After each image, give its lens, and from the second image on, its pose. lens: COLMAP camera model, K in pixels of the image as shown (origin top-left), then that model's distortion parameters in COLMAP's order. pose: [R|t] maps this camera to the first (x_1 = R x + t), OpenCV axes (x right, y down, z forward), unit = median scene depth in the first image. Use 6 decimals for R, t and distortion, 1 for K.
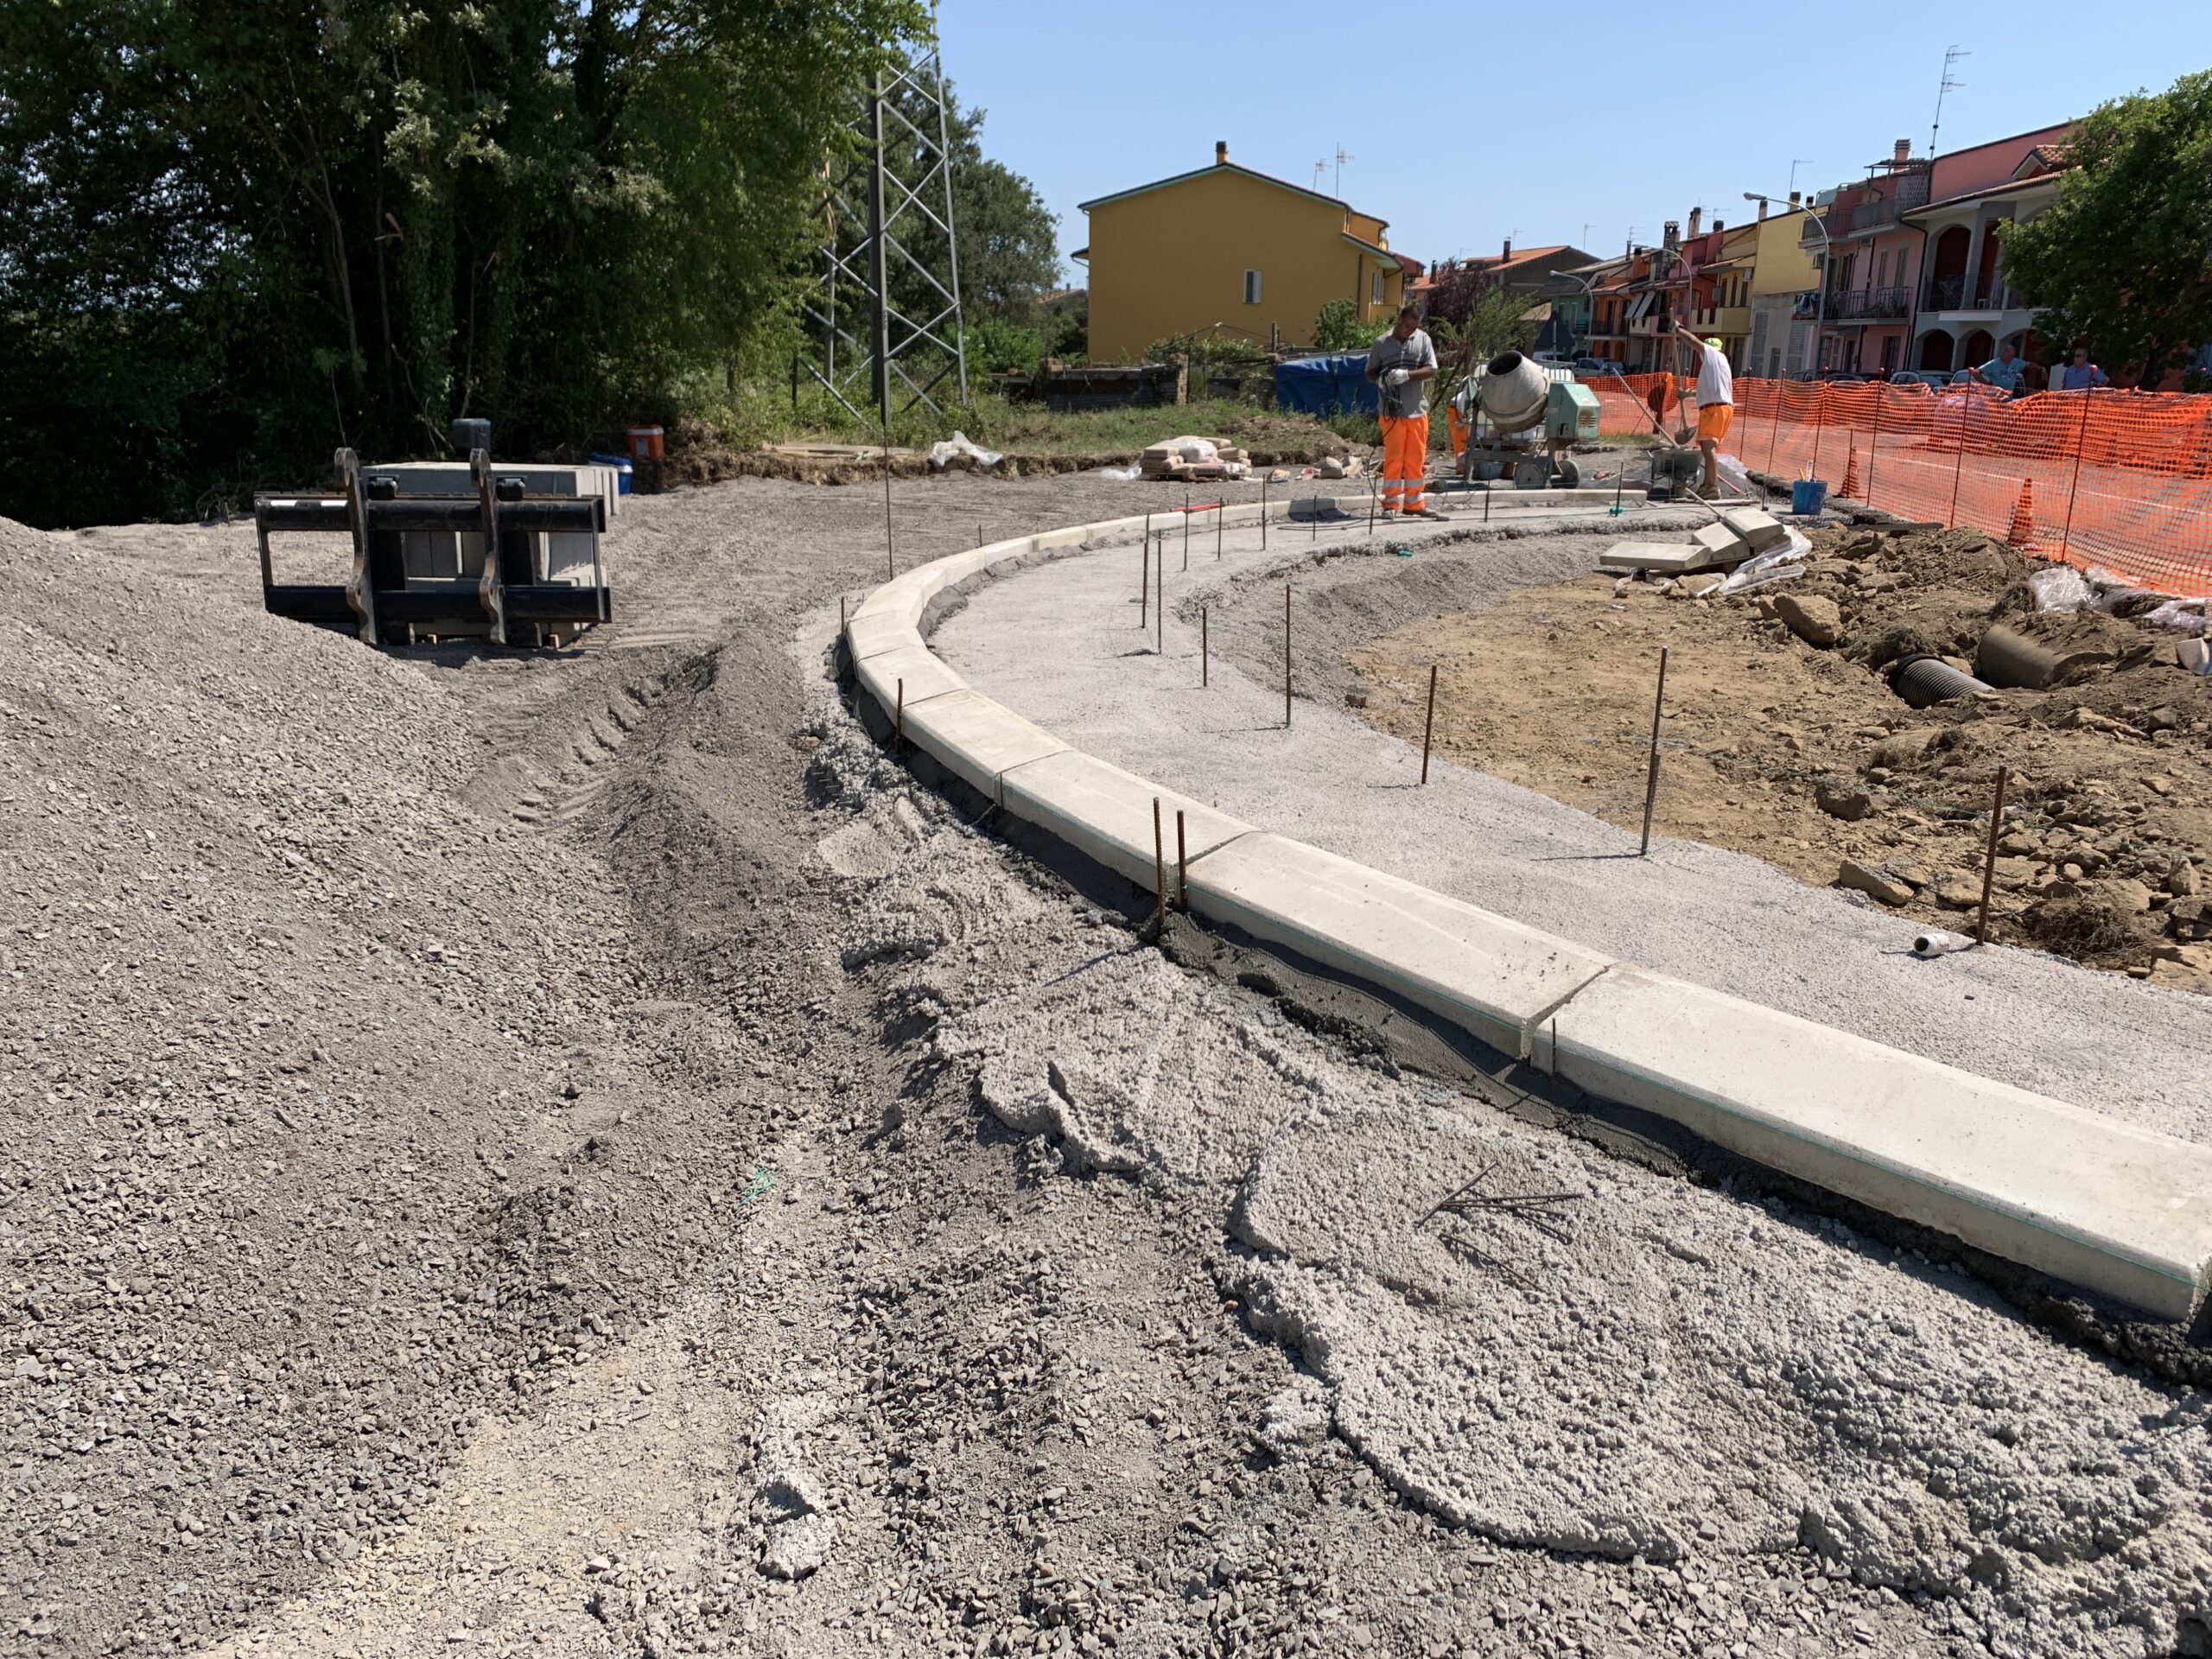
lens RADIAL K [[1673.6, 0, 1112.2], [0, 1673.6, 836.5], [0, 0, 1]] dist [0.022975, -0.025948]
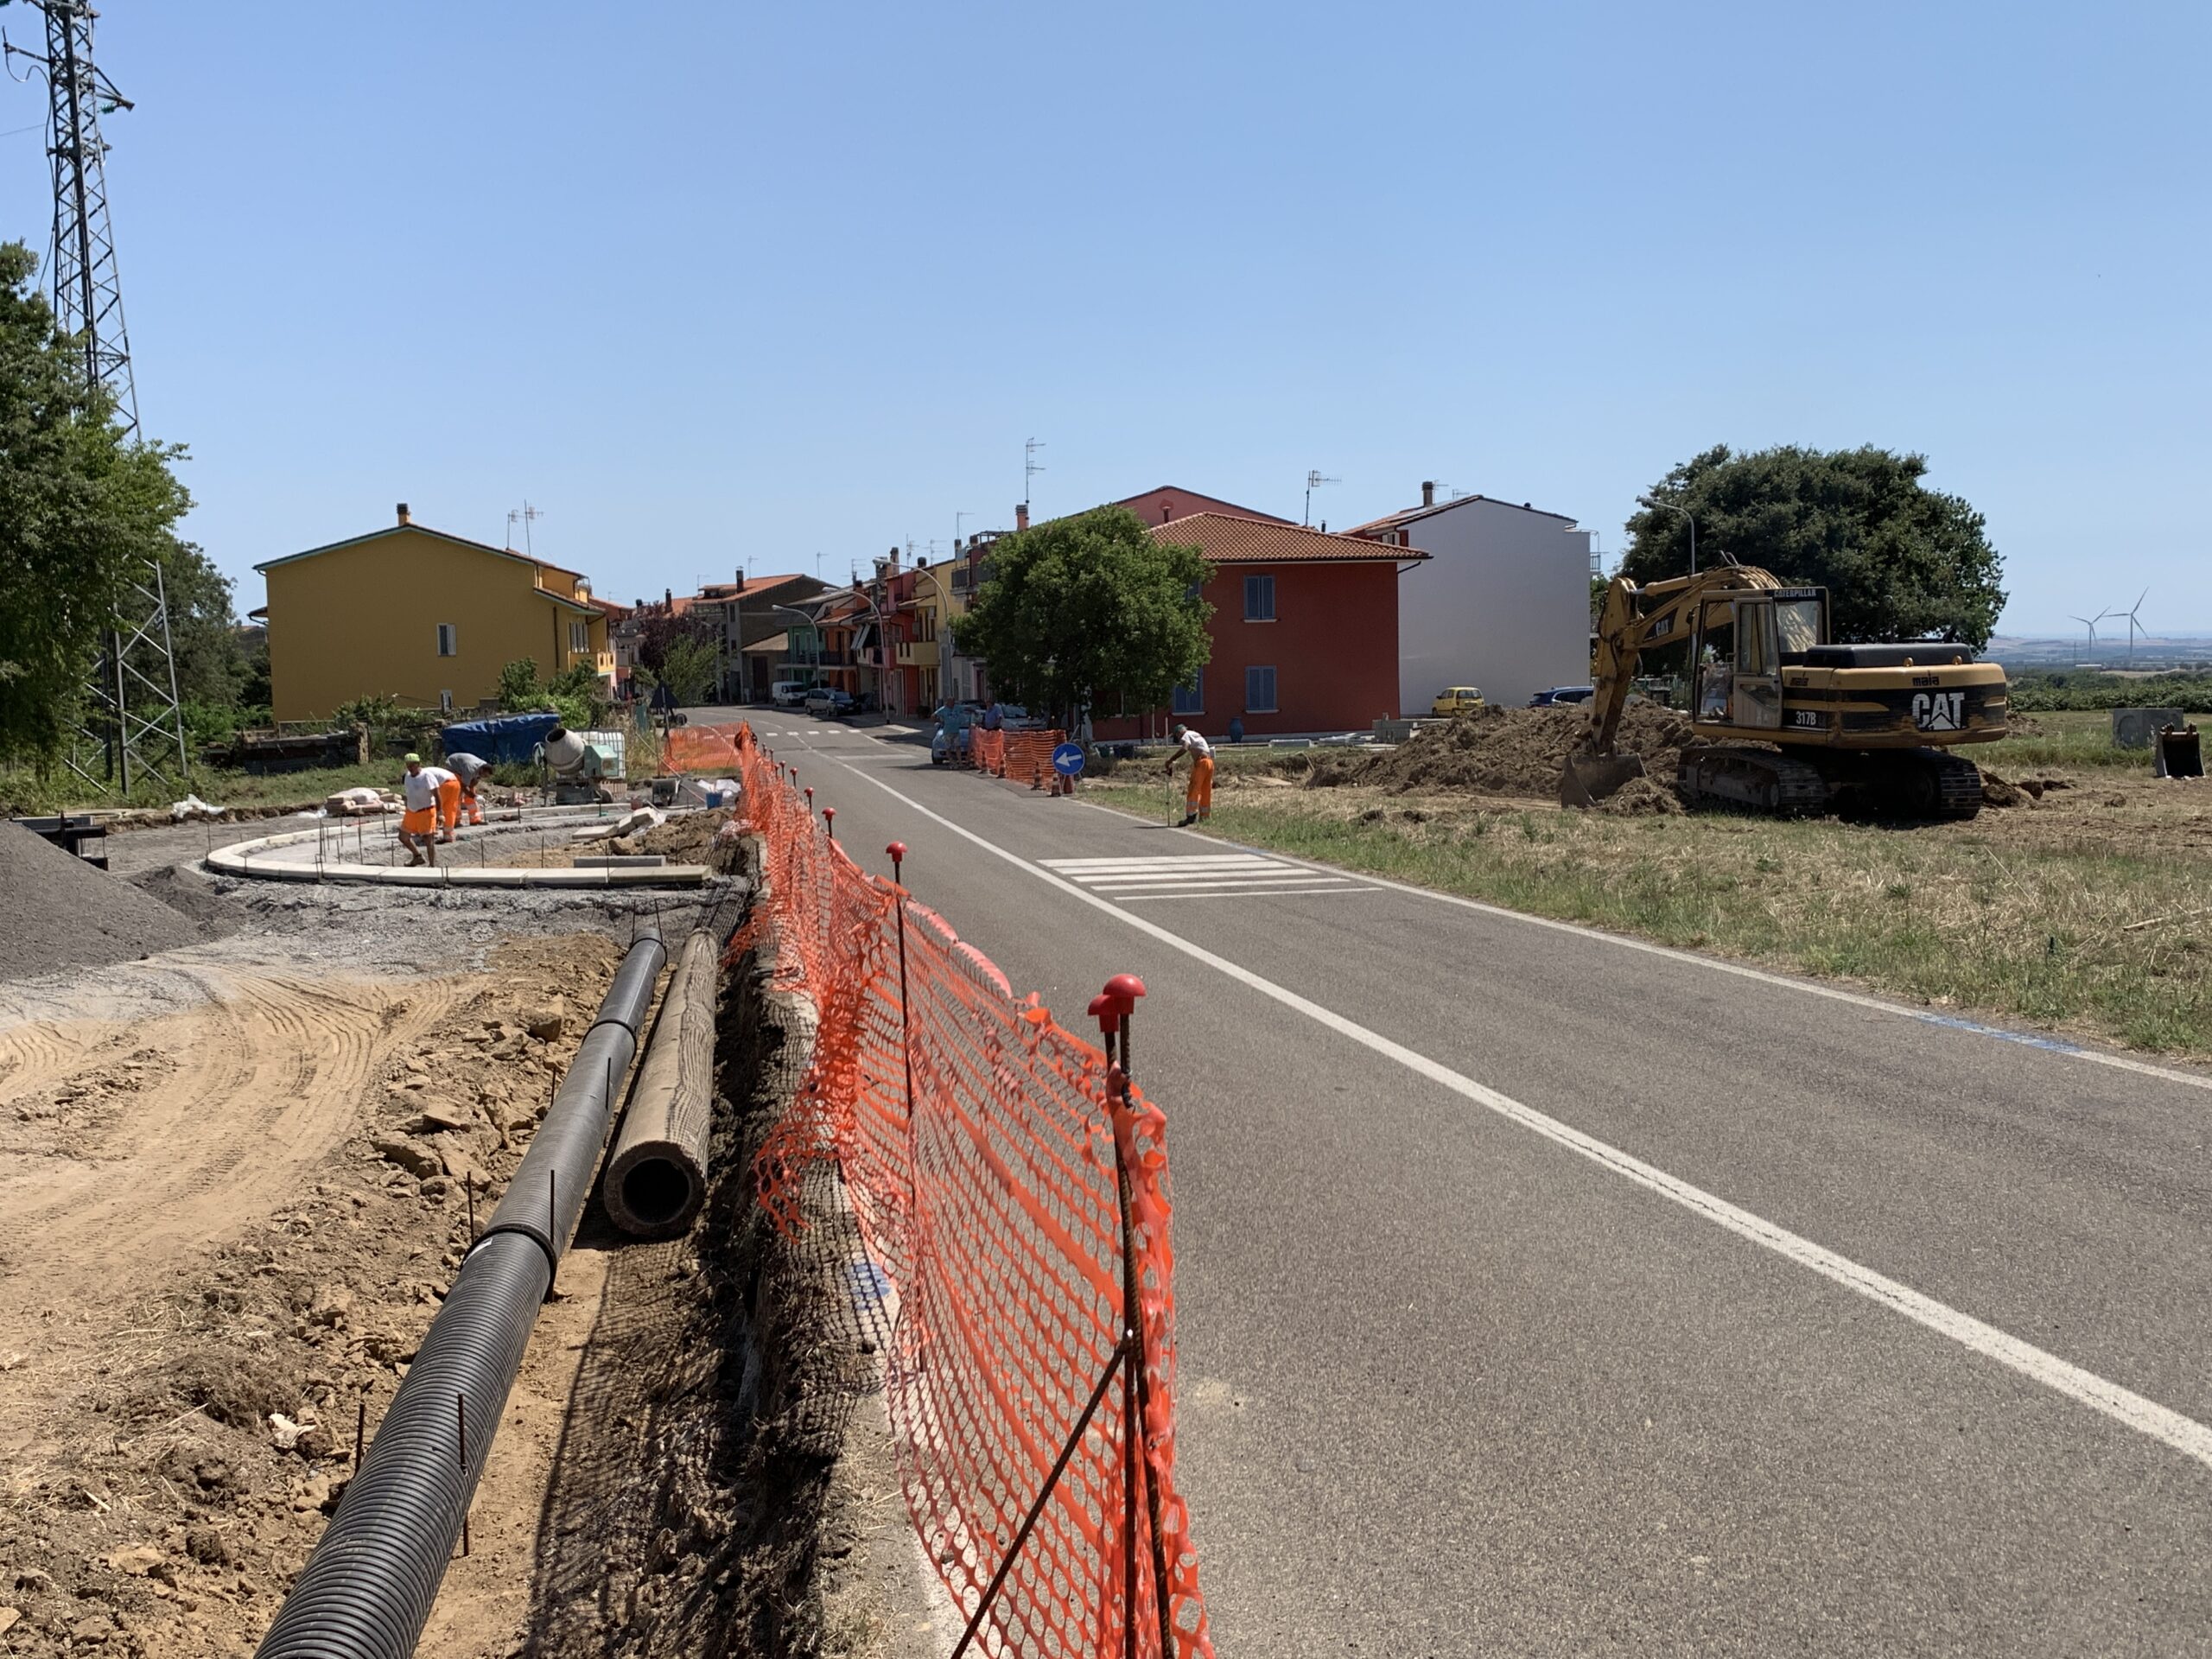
lens RADIAL K [[2086.3, 0, 1115.9], [0, 2086.3, 828.5], [0, 0, 1]] dist [-0.004838, 0.000000]
pose [[0.930815, -0.065052, 0.359656, 0.001204], [0.137612, 0.973997, -0.179980, 0.103307], [-0.338595, 0.217021, 0.915563, -0.426205]]
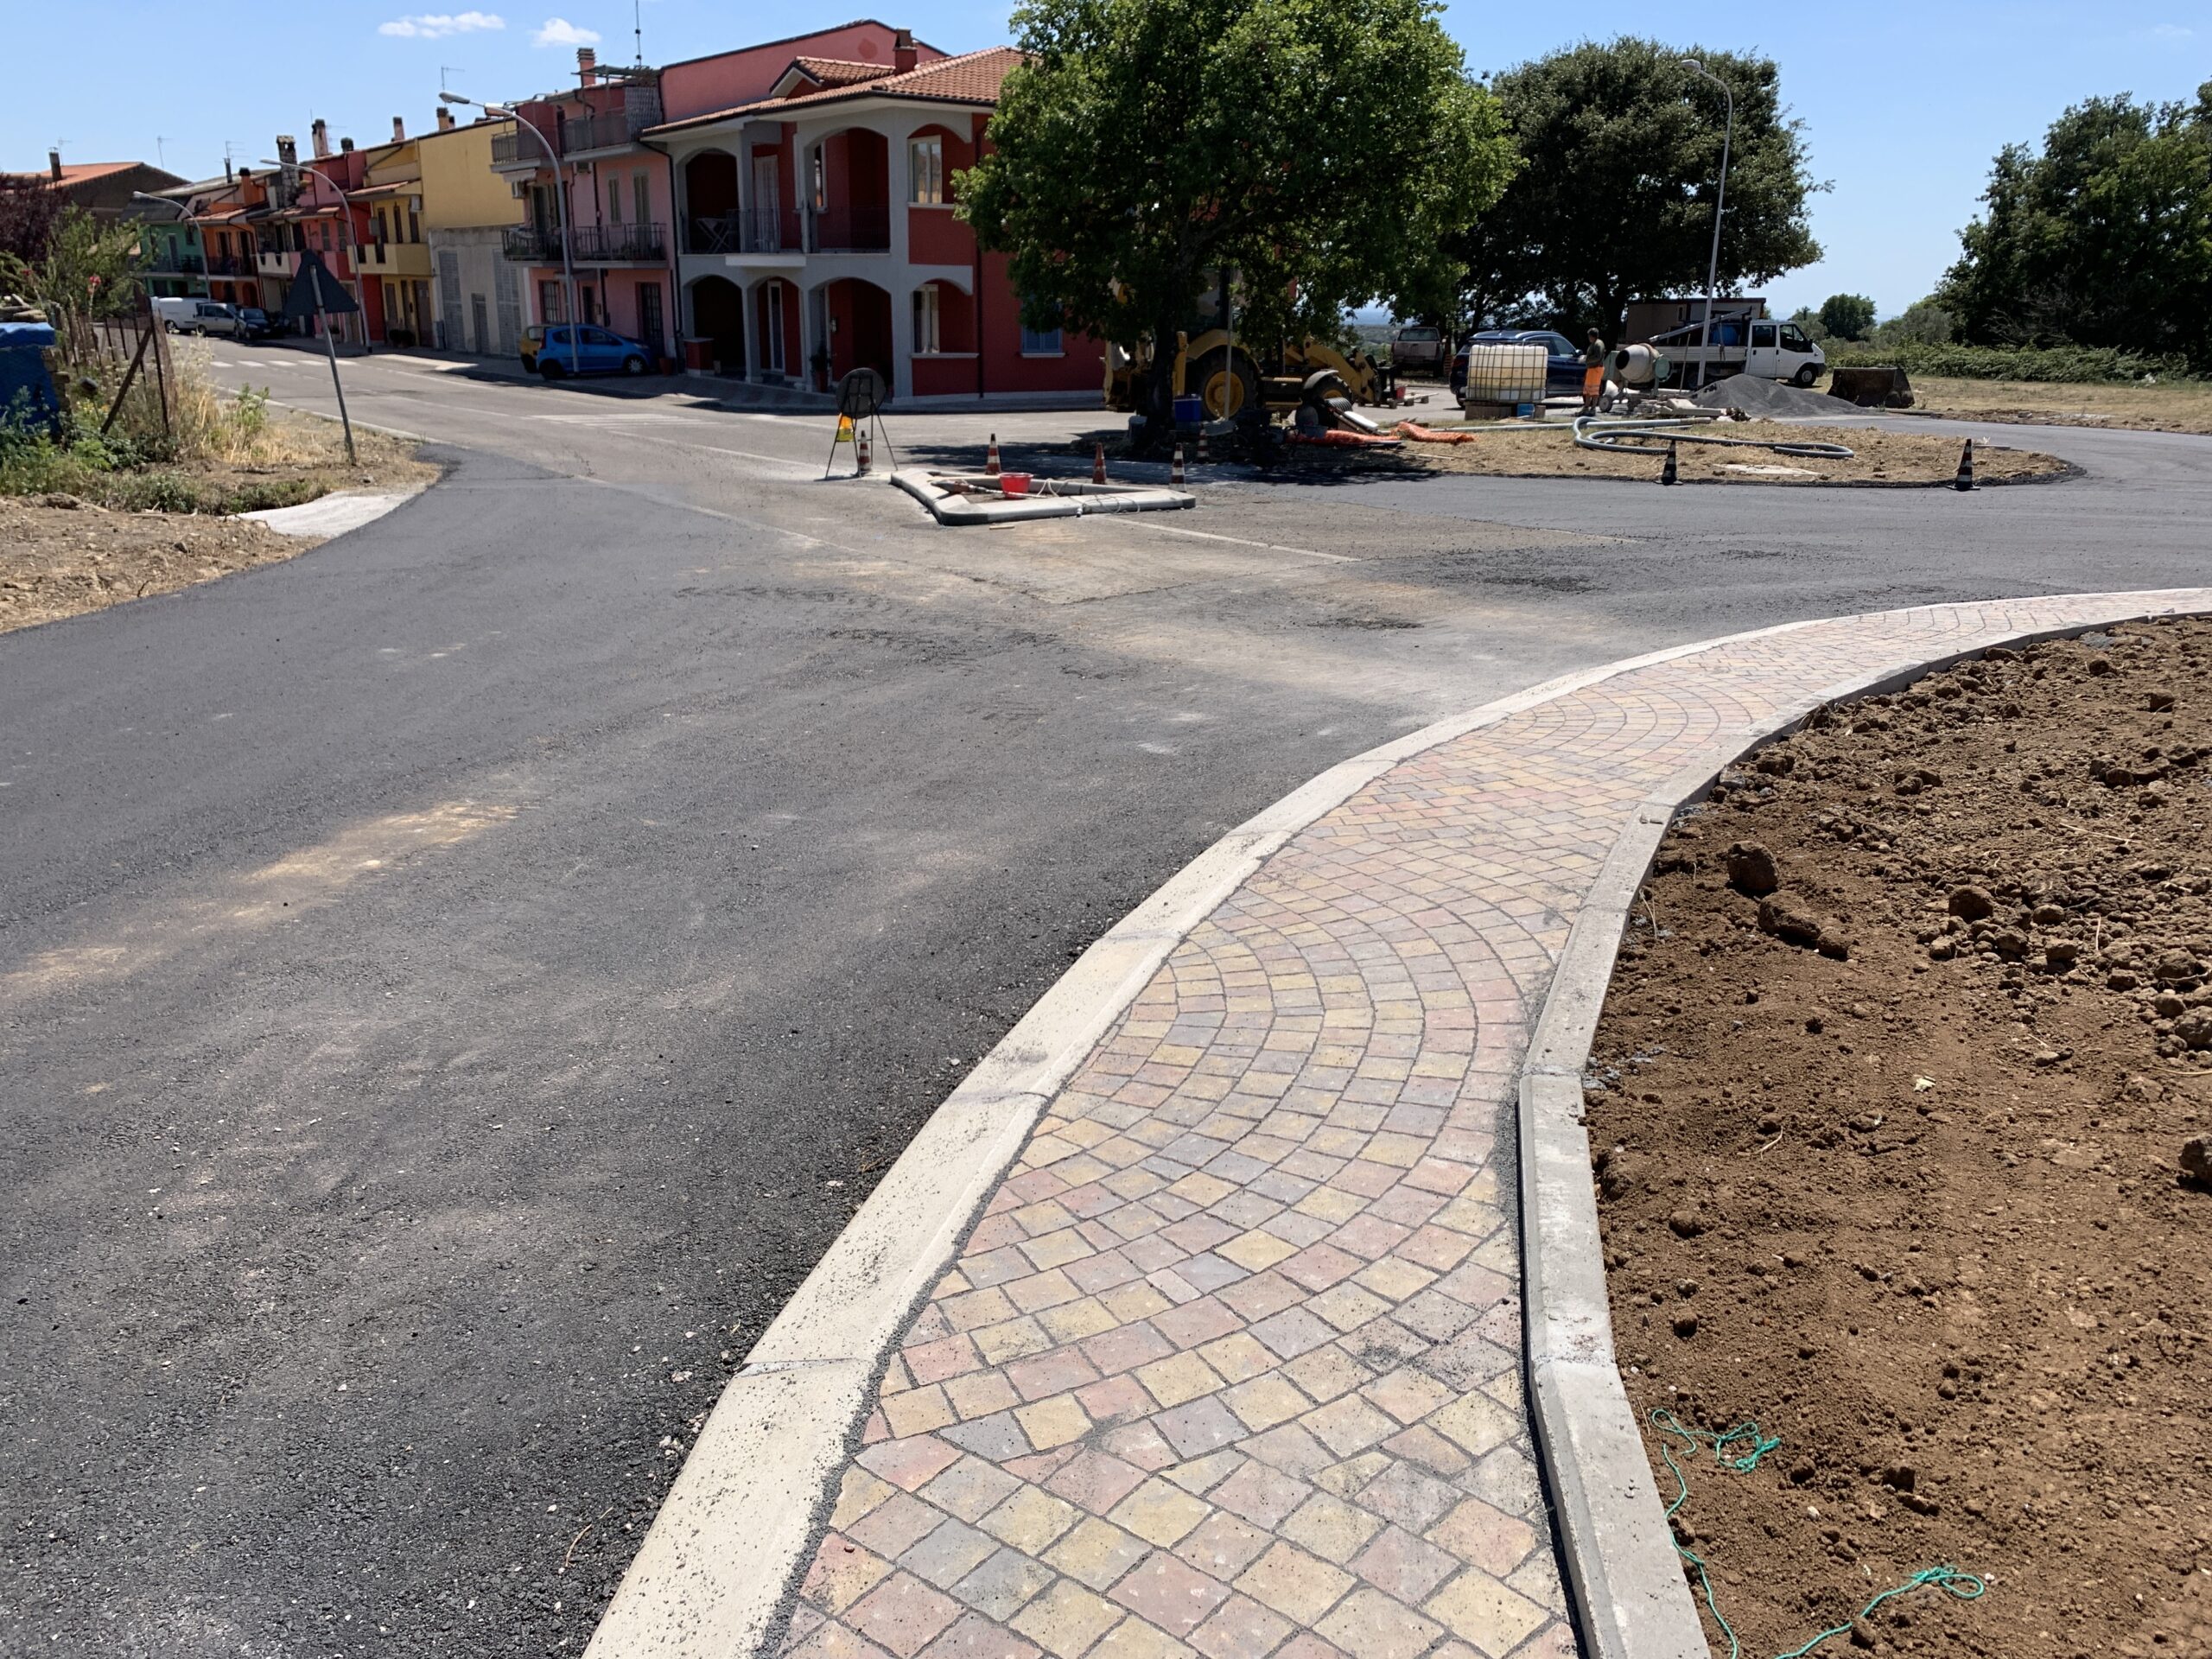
lens RADIAL K [[1673.6, 0, 1103.6], [0, 1673.6, 828.6], [0, 0, 1]] dist [0.022975, -0.025948]
pose [[0.728132, -0.207898, 0.653148, 0.037781], [0.188806, 0.976863, 0.100455, -0.102743], [-0.658920, 0.050173, 0.750538, 0.331159]]
